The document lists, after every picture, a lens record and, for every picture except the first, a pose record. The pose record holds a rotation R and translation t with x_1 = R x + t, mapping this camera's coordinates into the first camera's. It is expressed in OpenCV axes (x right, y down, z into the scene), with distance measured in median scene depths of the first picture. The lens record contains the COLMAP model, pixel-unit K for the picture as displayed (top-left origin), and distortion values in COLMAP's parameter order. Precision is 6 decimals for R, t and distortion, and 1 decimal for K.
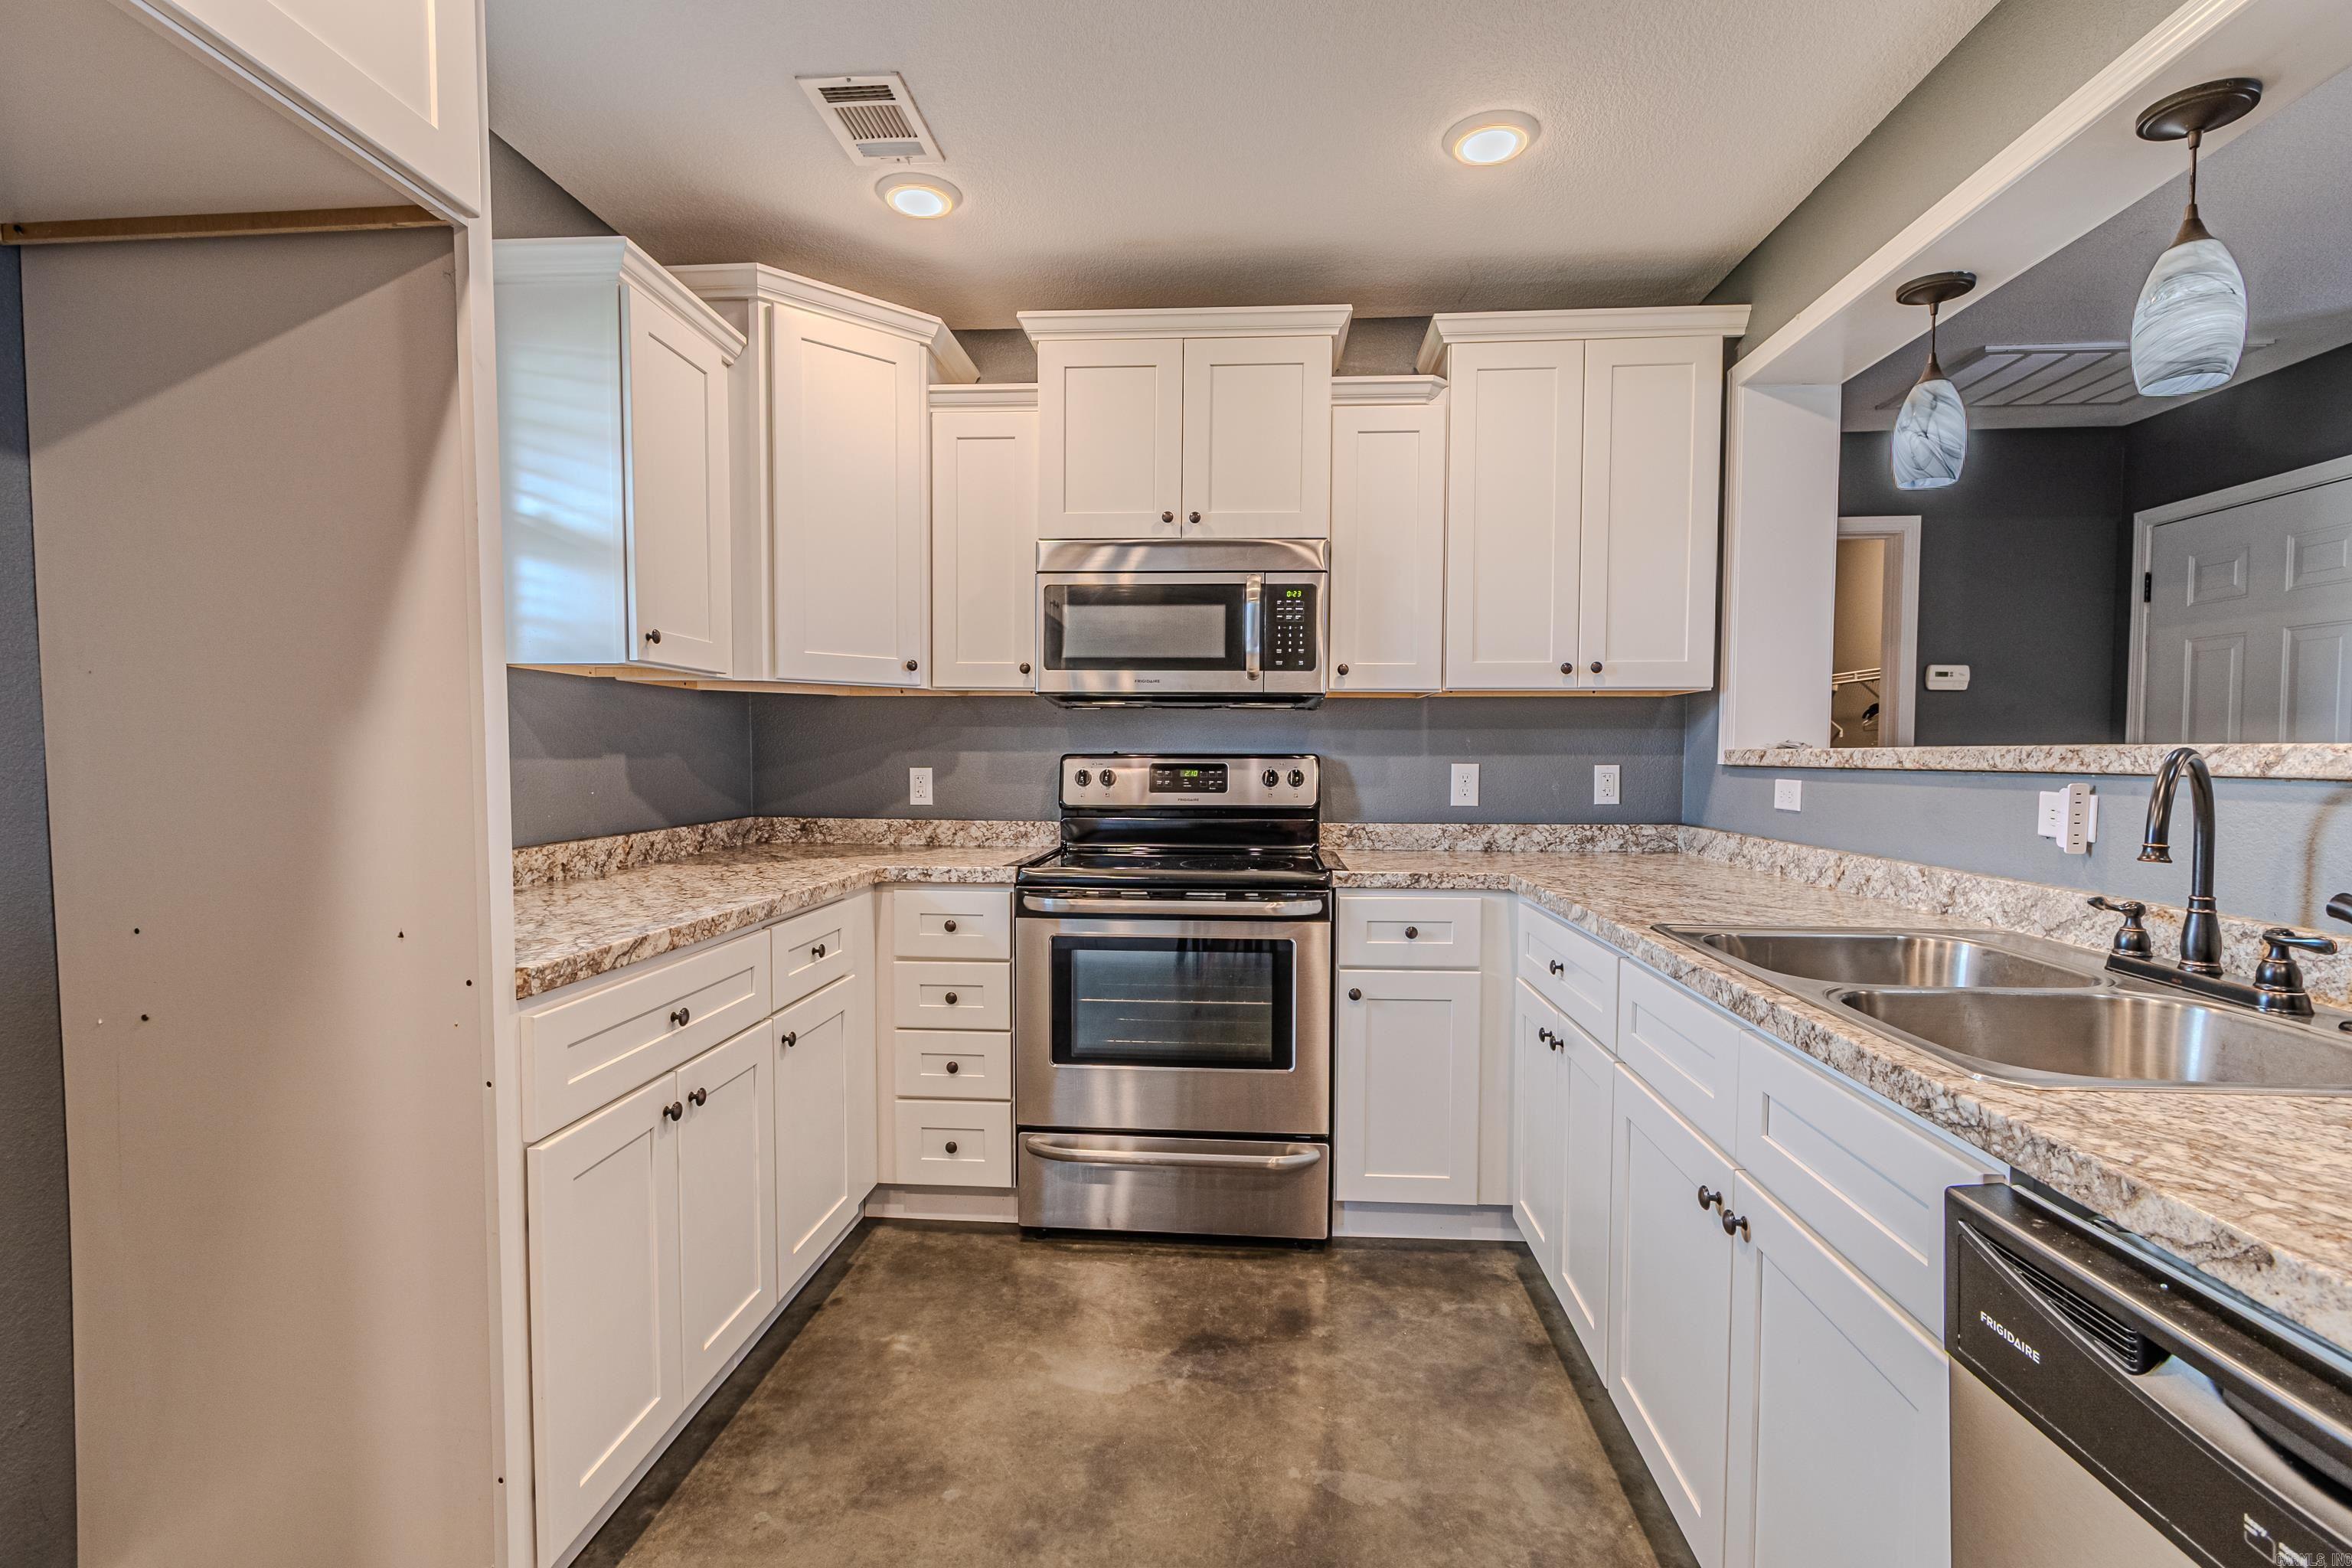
lens RADIAL K [[1073.5, 0, 1174.7], [0, 1073.5, 798.8], [0, 0, 1]] dist [0.003874, -0.001593]
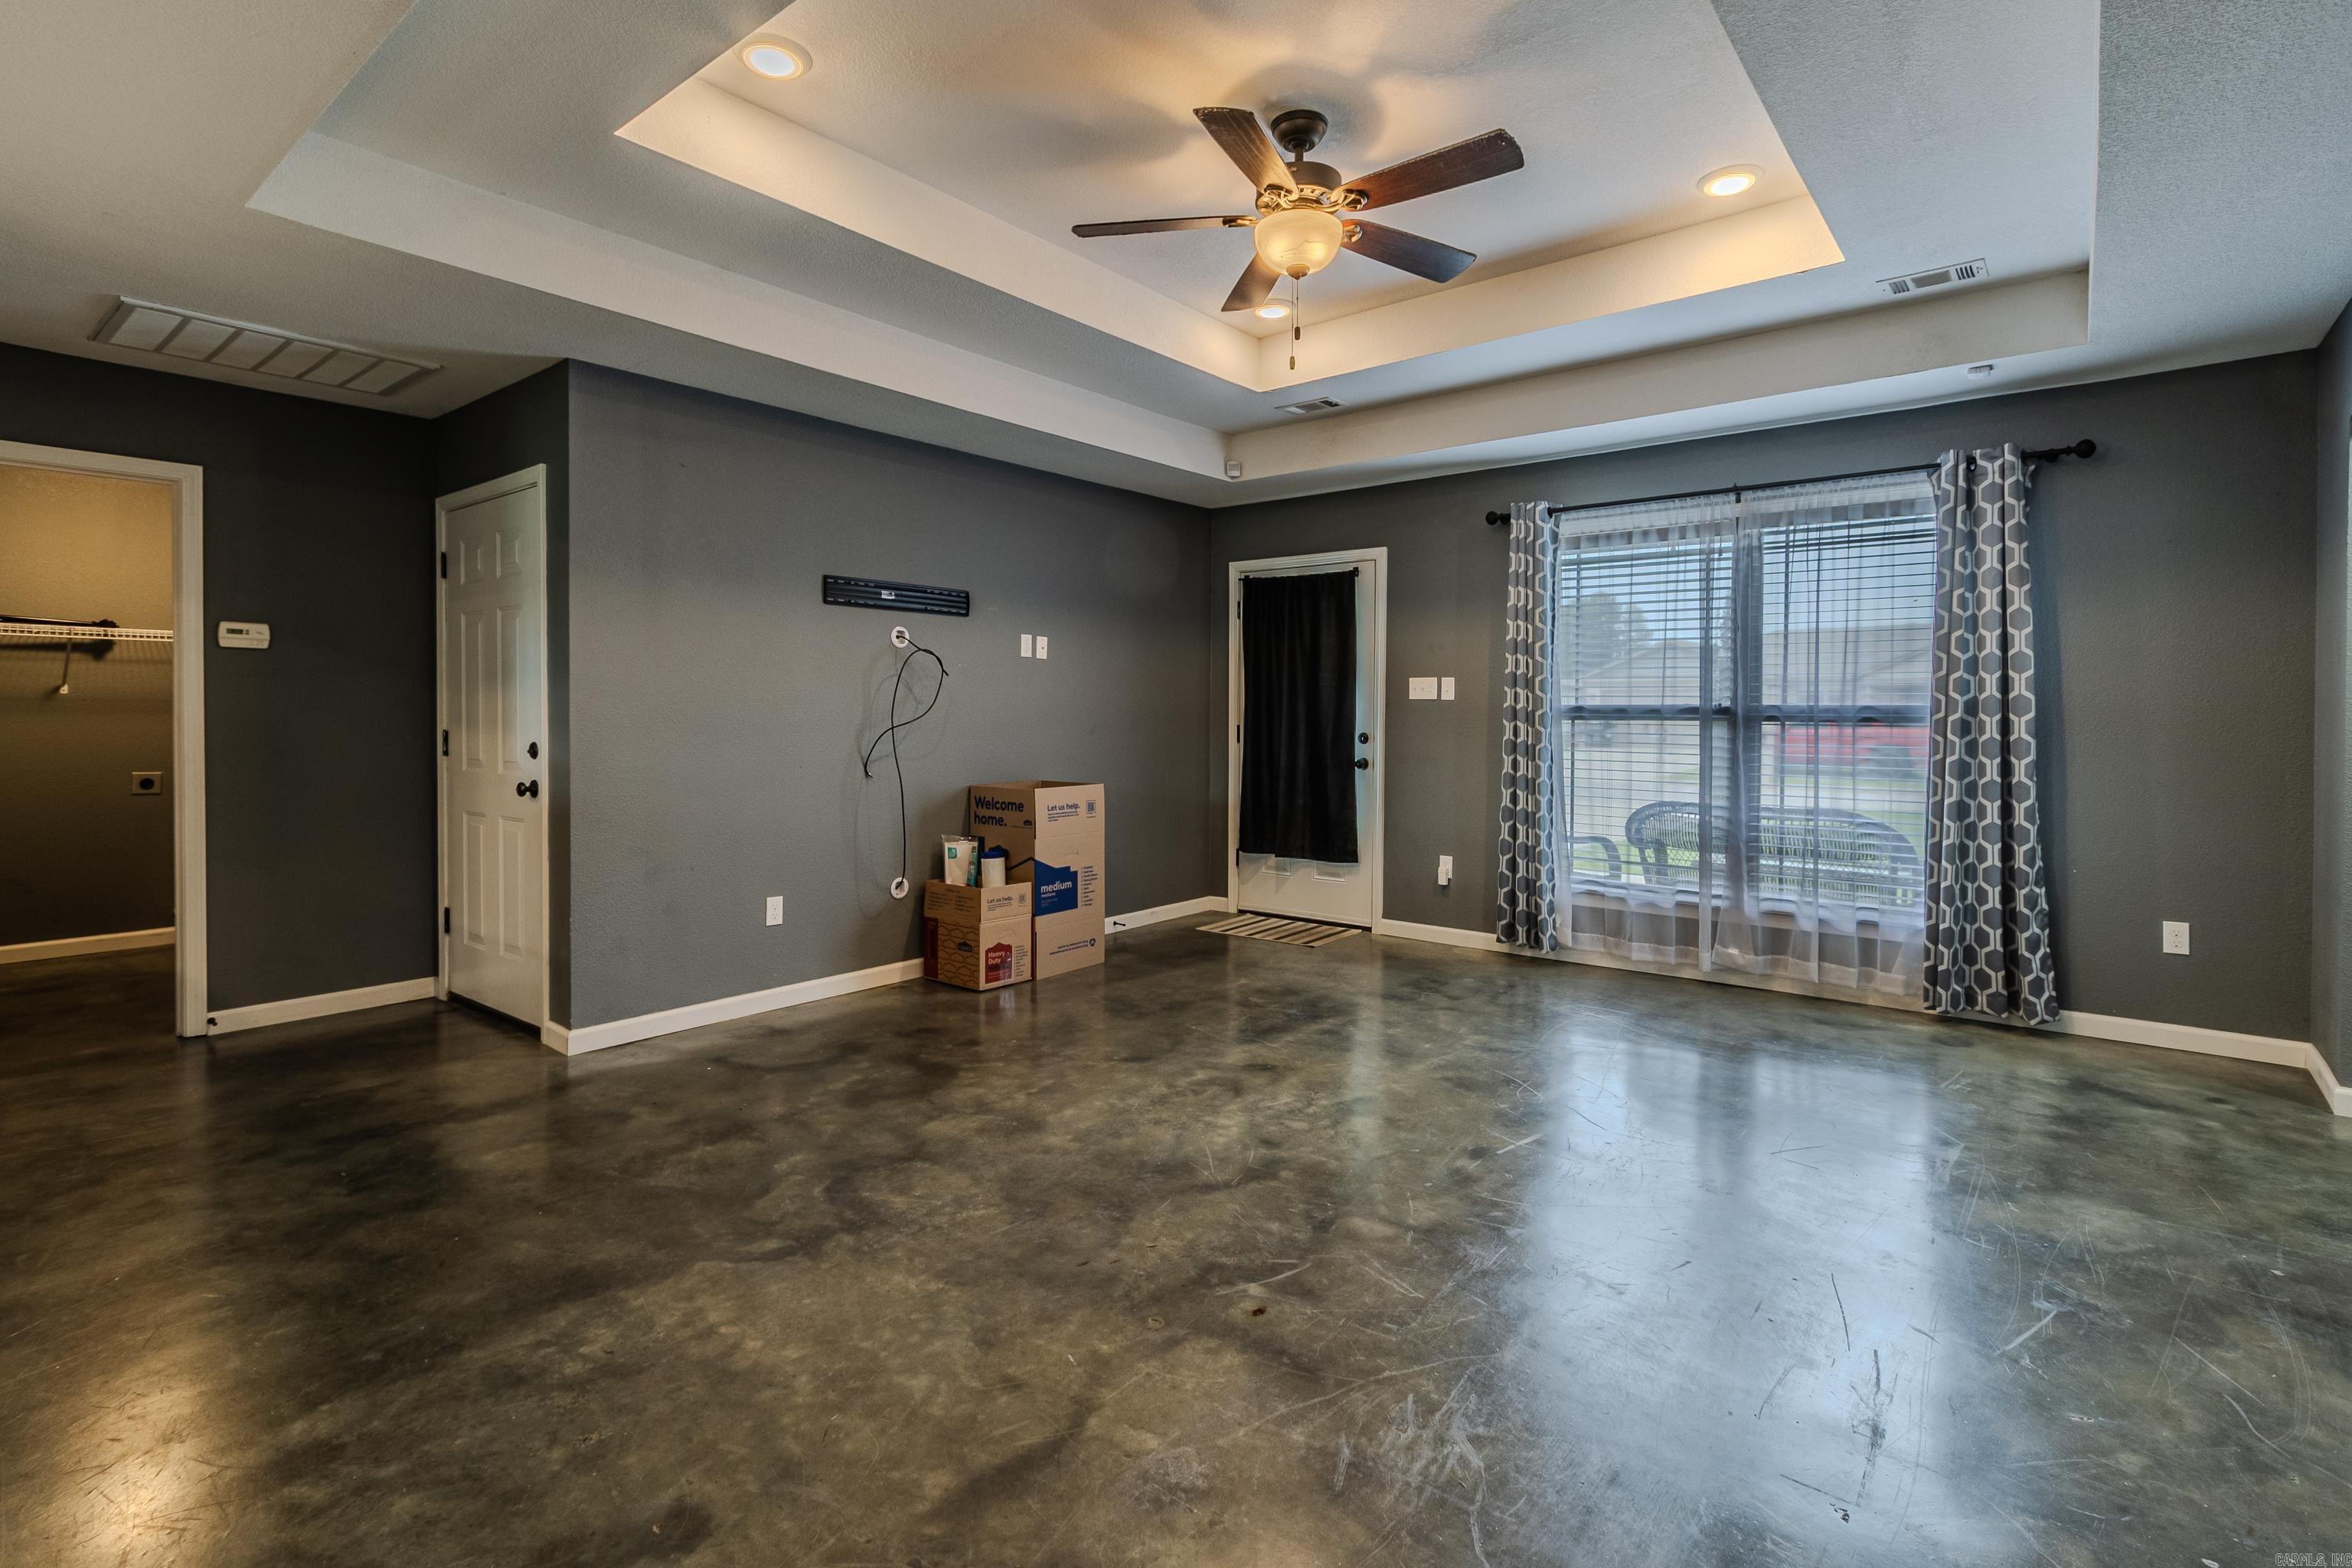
lens RADIAL K [[1073.5, 0, 1184.7], [0, 1073.5, 726.6], [0, 0, 1]] dist [0.003874, -0.001593]
pose [[0.563927, -0.010278, 0.825761, 0.610298], [0.035366, 0.999306, -0.011714, 0.024171], [-0.825067, 0.035810, 0.563899, -0.454584]]
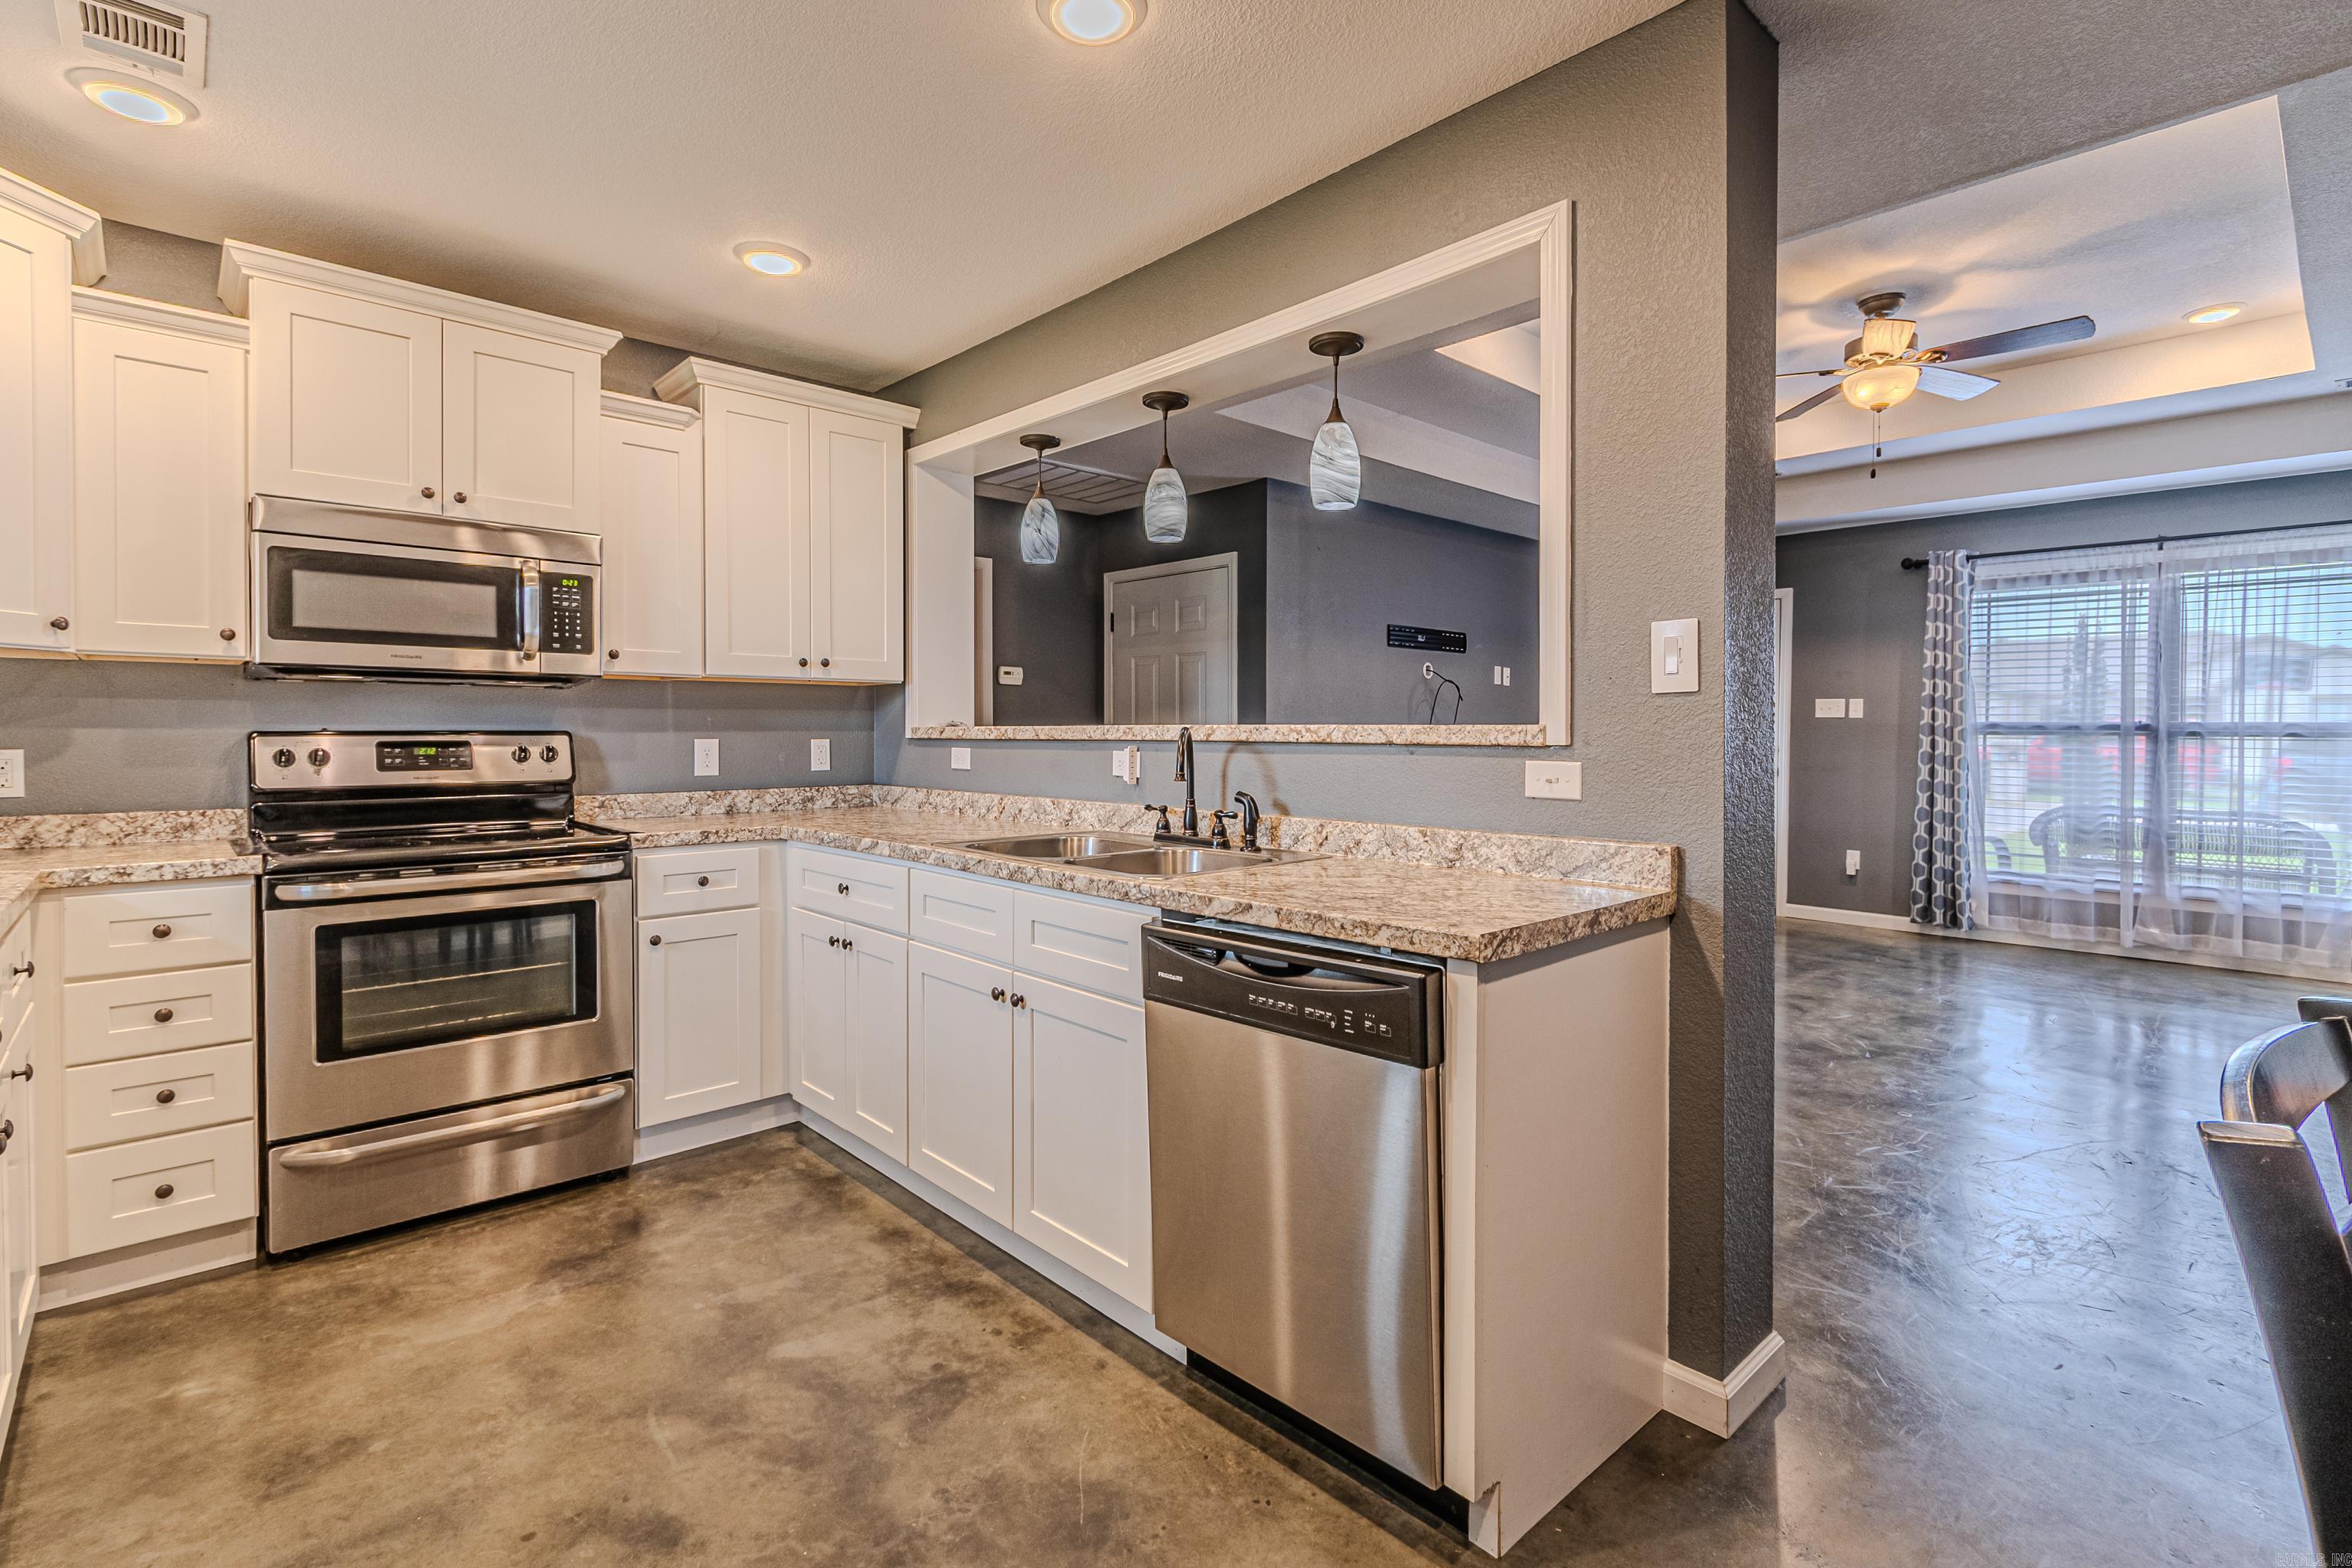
lens RADIAL K [[1073.5, 0, 1183.2], [0, 1073.5, 749.0], [0, 0, 1]] dist [0.003874, -0.001593]
pose [[0.672742, -0.015430, 0.739716, -0.296636], [0.033338, 0.999399, -0.009473, 0.007668], [-0.739126, 0.031033, 0.672852, -0.194379]]
